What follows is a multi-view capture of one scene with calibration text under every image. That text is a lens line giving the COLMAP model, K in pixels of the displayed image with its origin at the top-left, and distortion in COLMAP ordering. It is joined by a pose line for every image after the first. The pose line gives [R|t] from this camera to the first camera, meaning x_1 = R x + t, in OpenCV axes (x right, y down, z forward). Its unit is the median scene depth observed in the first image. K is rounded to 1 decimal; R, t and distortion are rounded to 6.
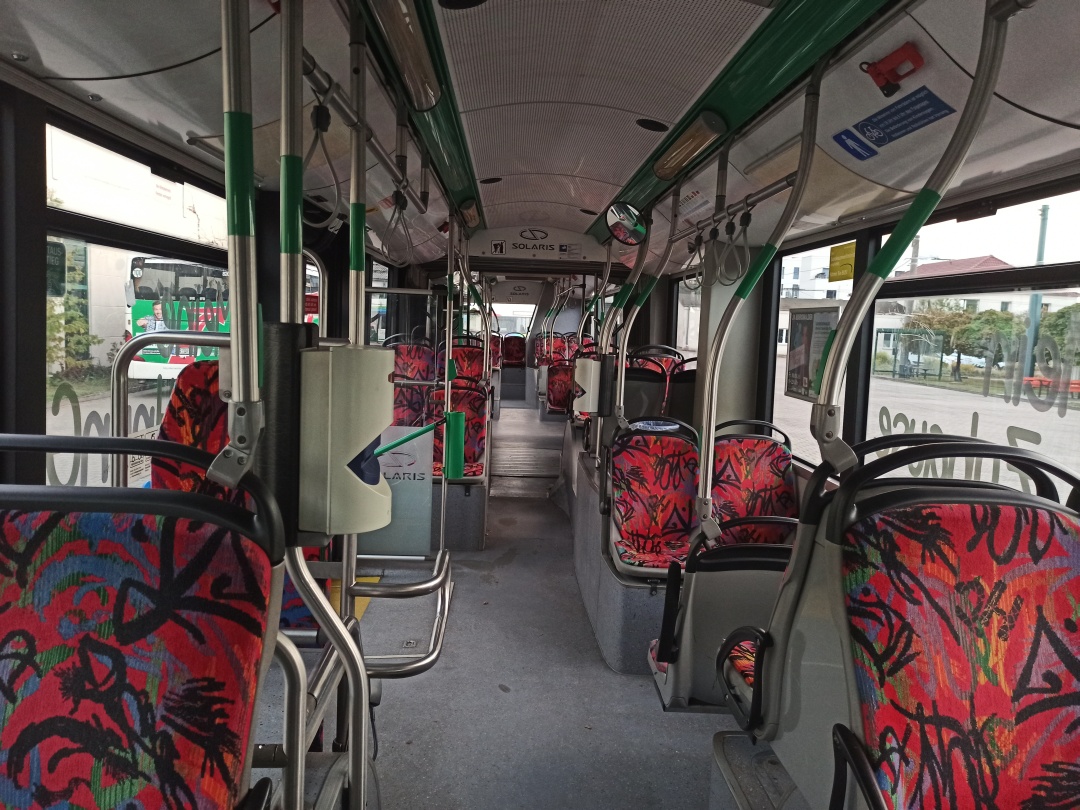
lens RADIAL K [[789.7, 0, 537.0], [0, 789.7, 401.6], [0, 0, 1]] dist [0.073093, -0.072251]
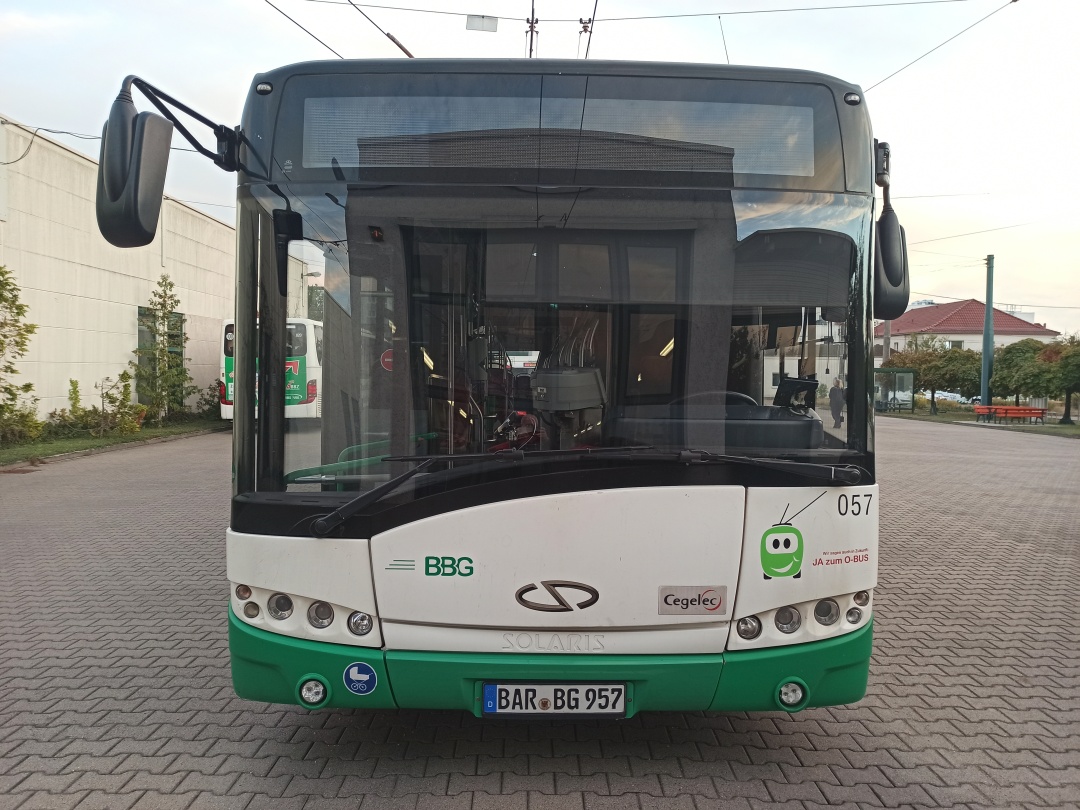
lens RADIAL K [[789.7, 0, 537.0], [0, 789.7, 401.6], [0, 0, 1]] dist [0.073093, -0.072251]
pose [[0.999444, -0.029413, -0.015688, 0.005084], [0.028251, 0.997166, -0.069729, 0.022562], [0.017694, 0.069247, 0.997443, -0.125518]]
